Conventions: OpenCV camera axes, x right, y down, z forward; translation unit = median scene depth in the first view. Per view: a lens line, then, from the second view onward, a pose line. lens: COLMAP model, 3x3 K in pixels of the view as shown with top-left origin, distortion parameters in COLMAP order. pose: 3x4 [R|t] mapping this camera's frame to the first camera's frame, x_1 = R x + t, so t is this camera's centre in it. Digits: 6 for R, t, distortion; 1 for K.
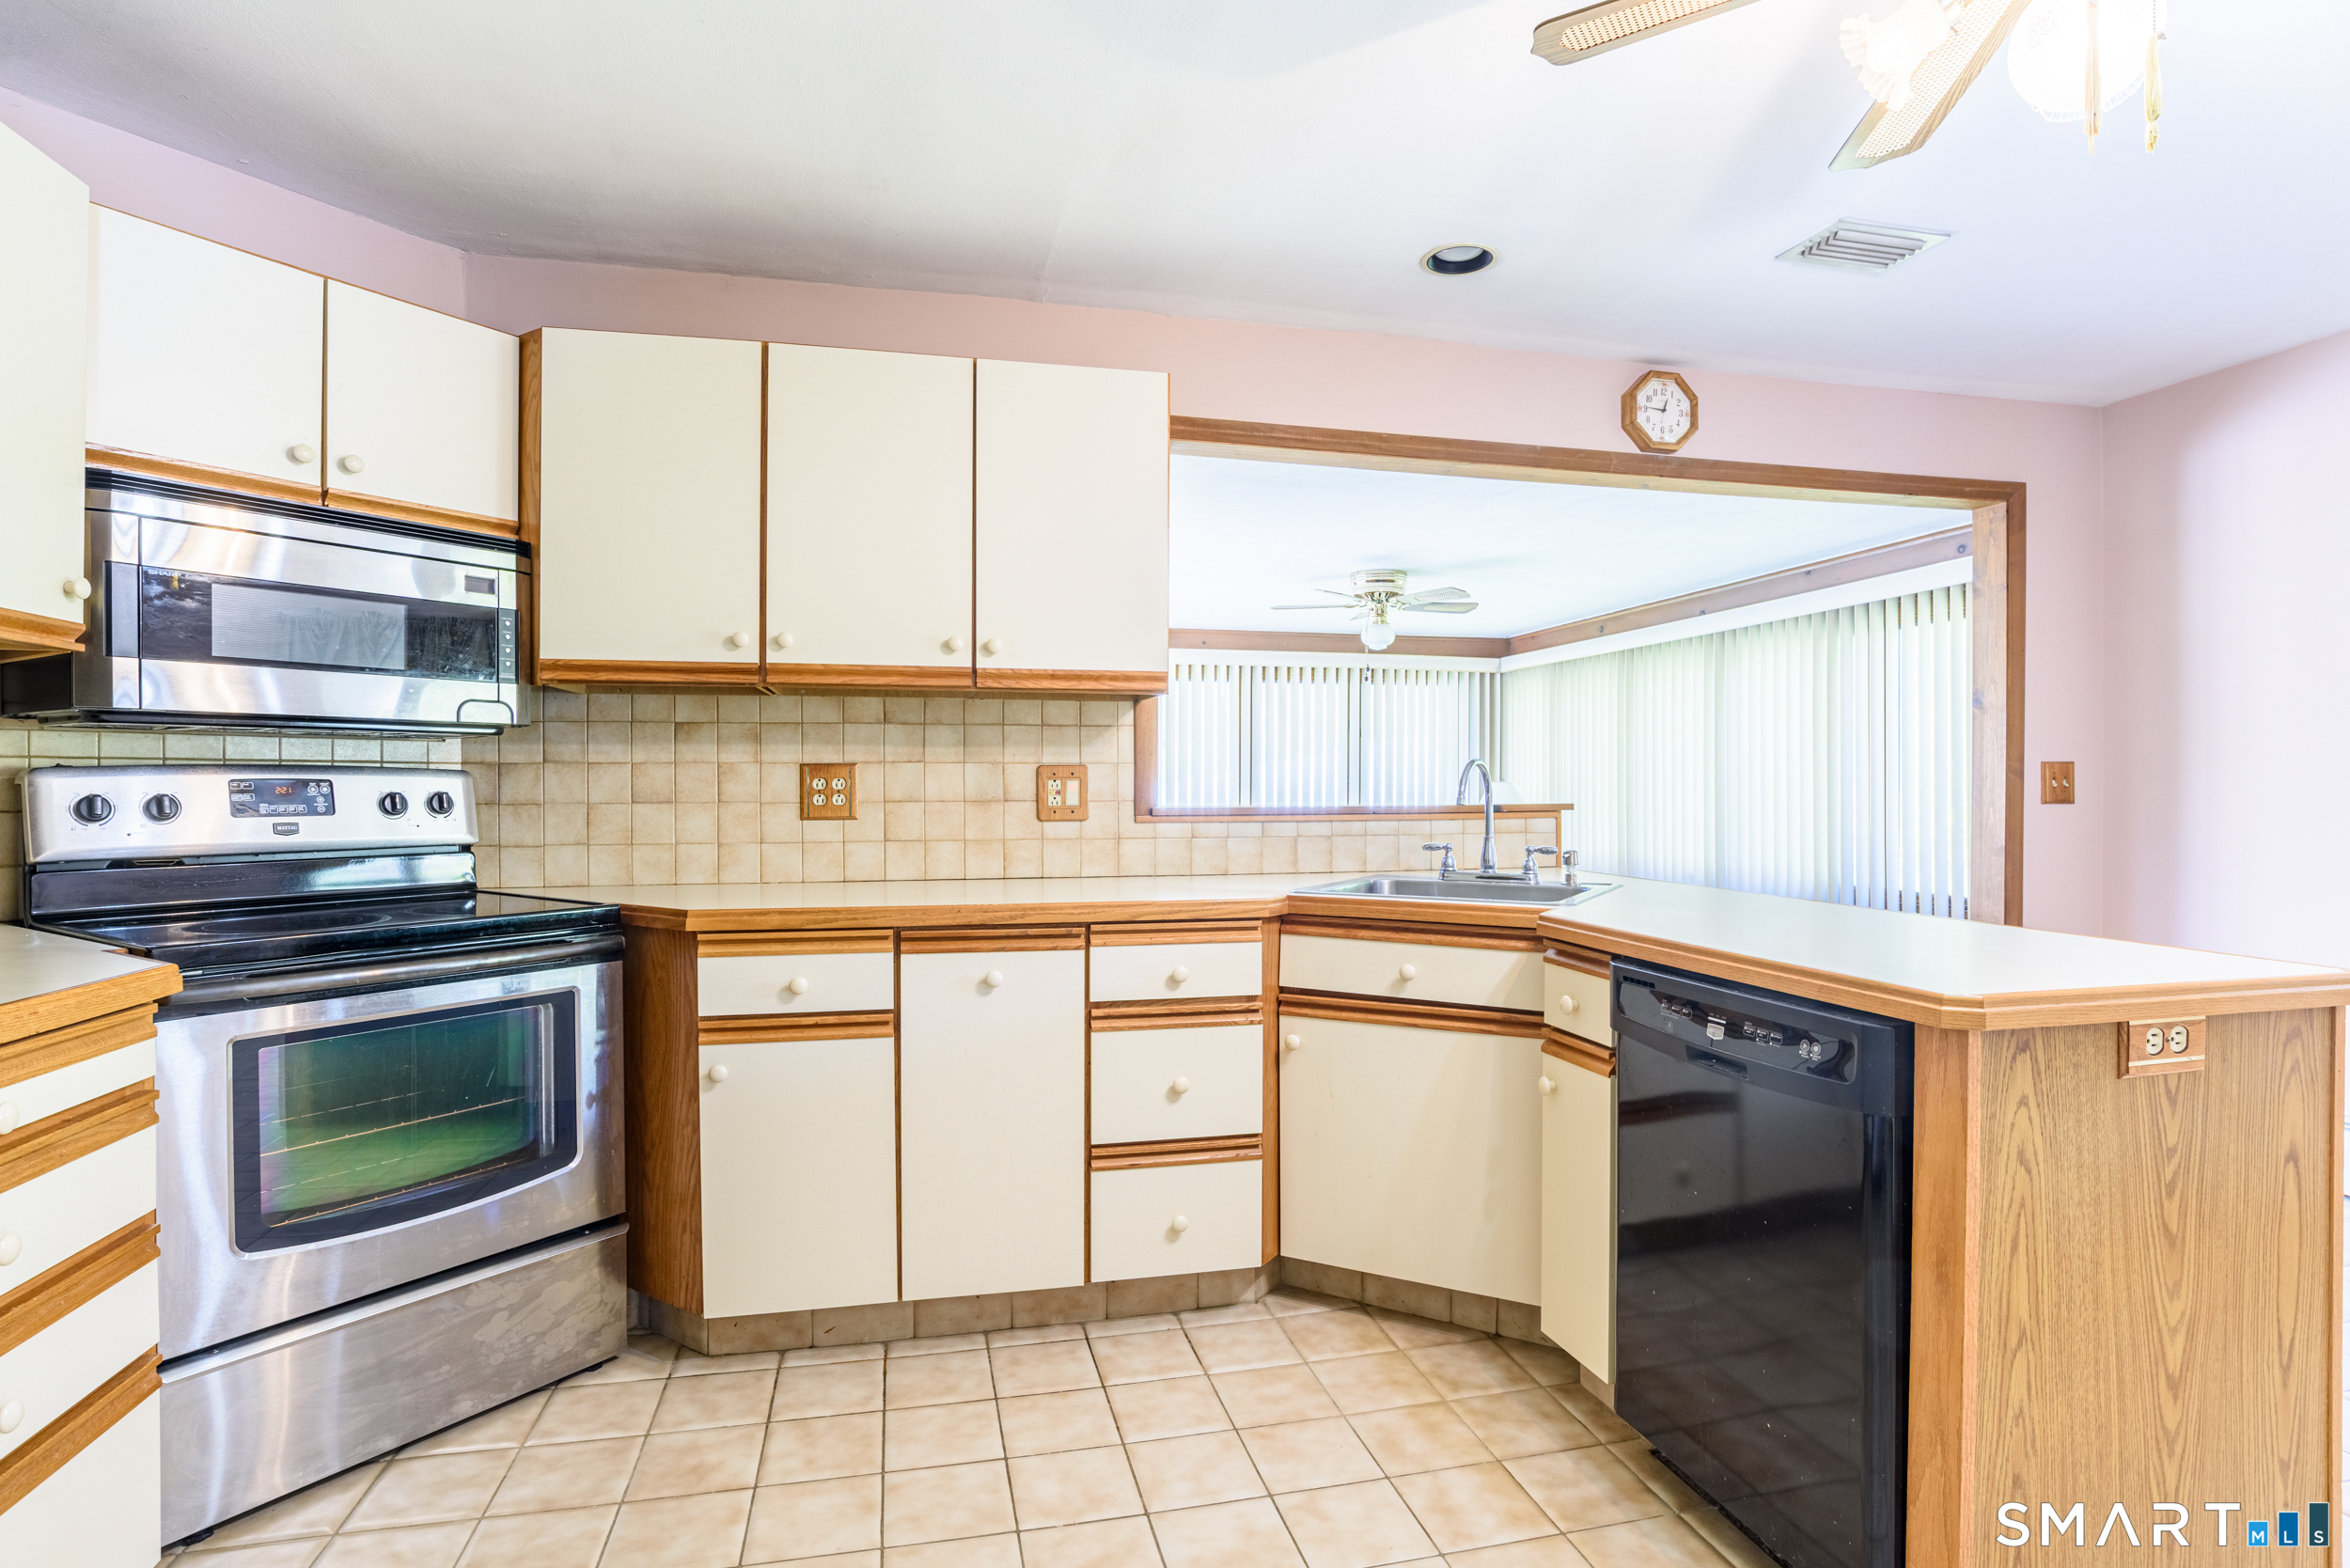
lens RADIAL K [[1195.5, 0, 1179.7], [0, 1195.5, 790.9], [0, 0, 1]] dist [-0.056631, 0.024487]
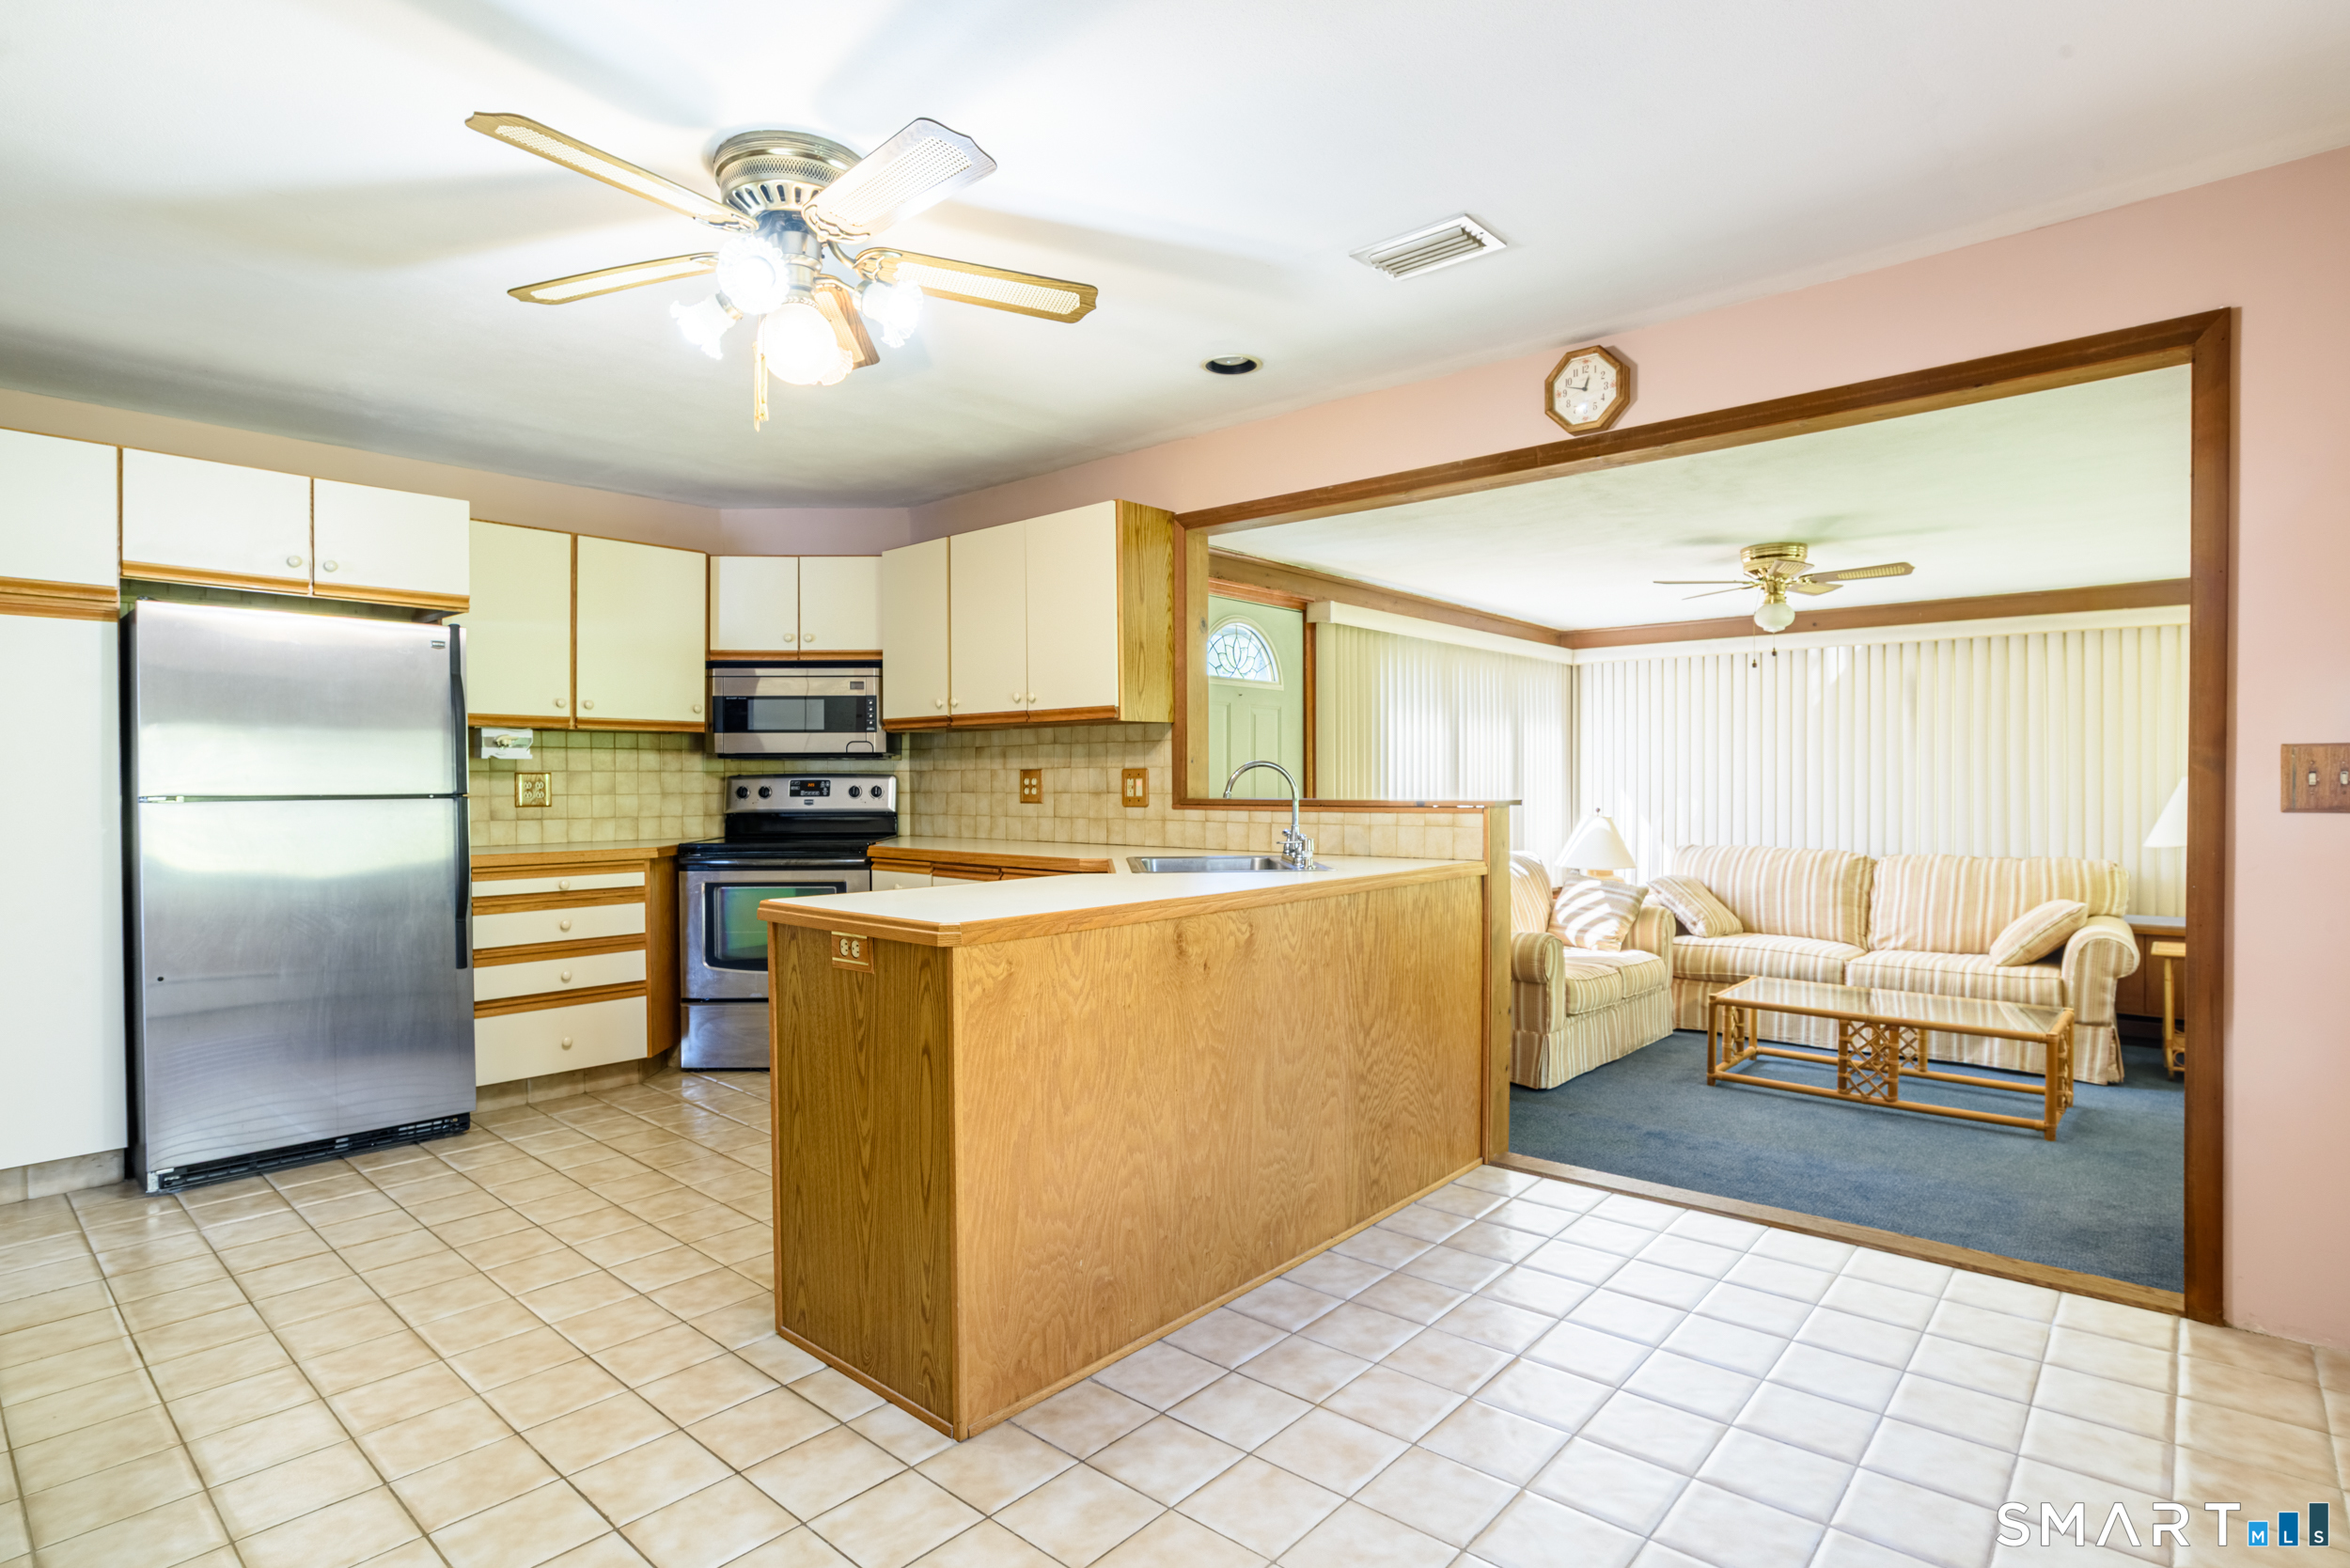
lens RADIAL K [[1173.4, 0, 1168.6], [0, 1173.4, 789.5], [0, 0, 1]] dist [-0.051653, 0.024129]
pose [[0.577529, 0.004985, -0.816355, 1.290609], [-0.001131, 0.999985, 0.005307, -0.004201], [0.816369, -0.002141, 0.577526, 0.239633]]
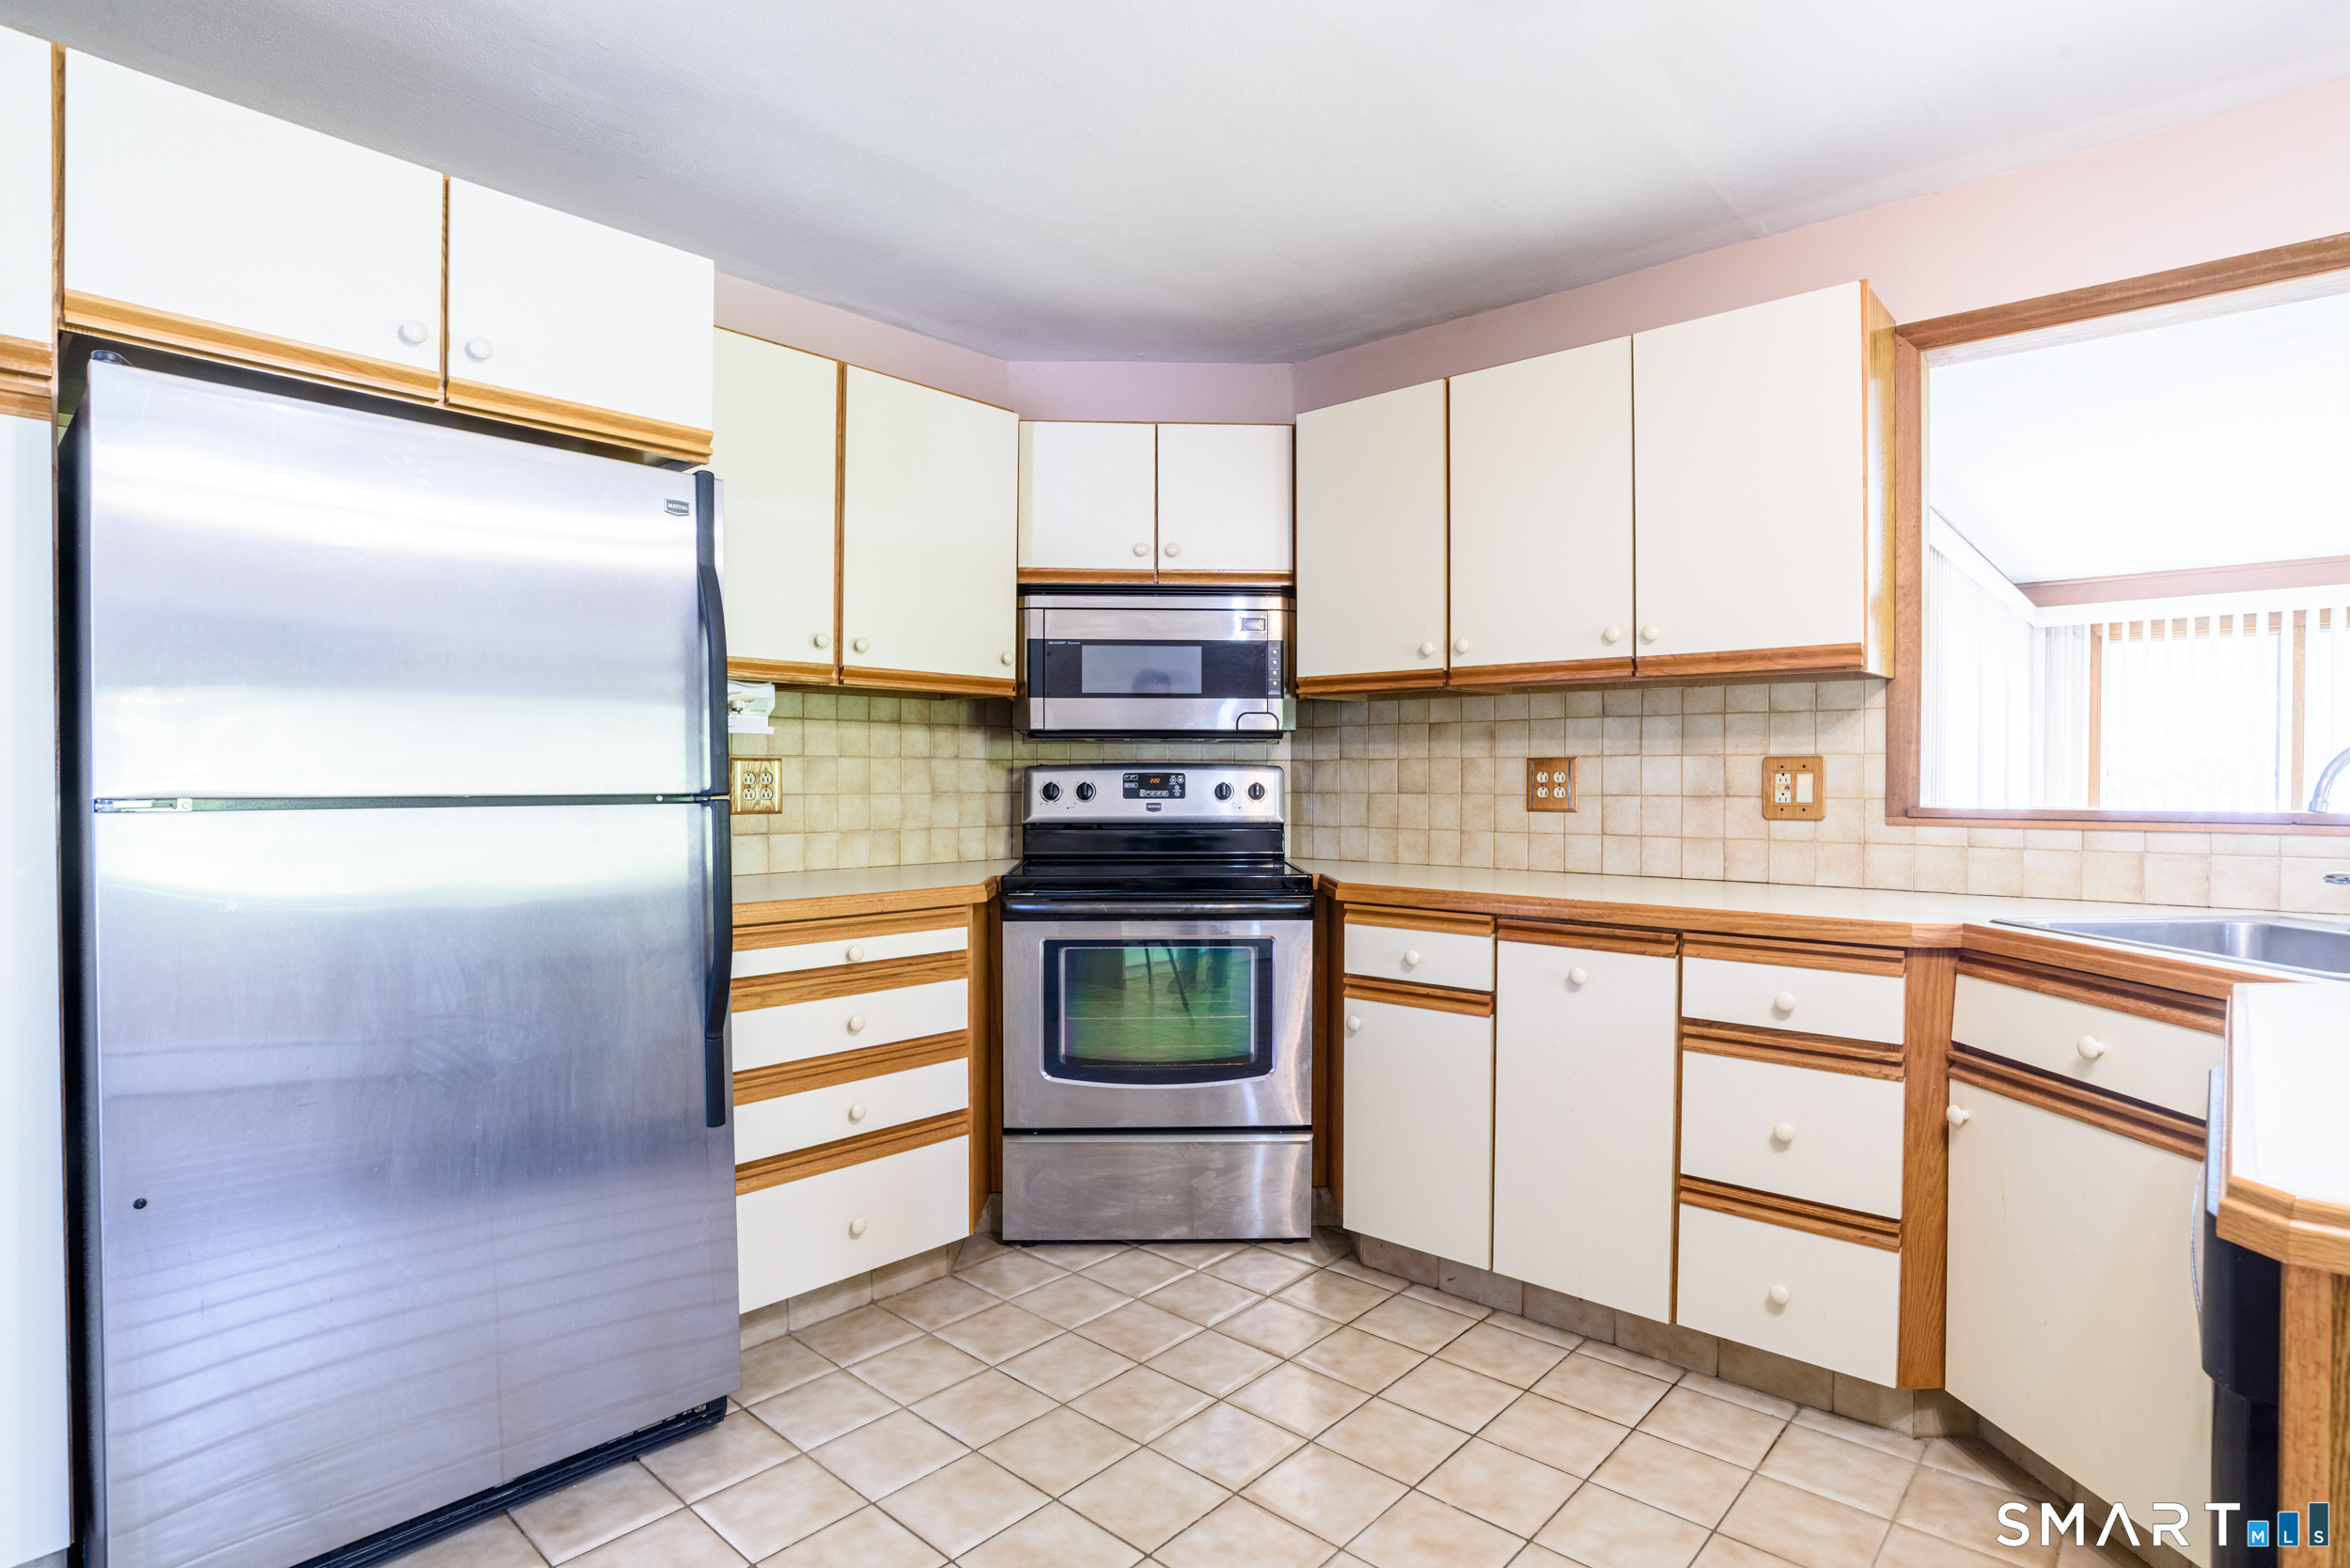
lens RADIAL K [[1195.5, 0, 1179.7], [0, 1195.5, 790.9], [0, 0, 1]] dist [-0.056631, 0.024487]
pose [[0.567815, 0.010999, -0.823083, 0.421812], [-0.006666, 0.999939, 0.008763, -0.001076], [0.823129, 0.000511, 0.567854, 0.161178]]
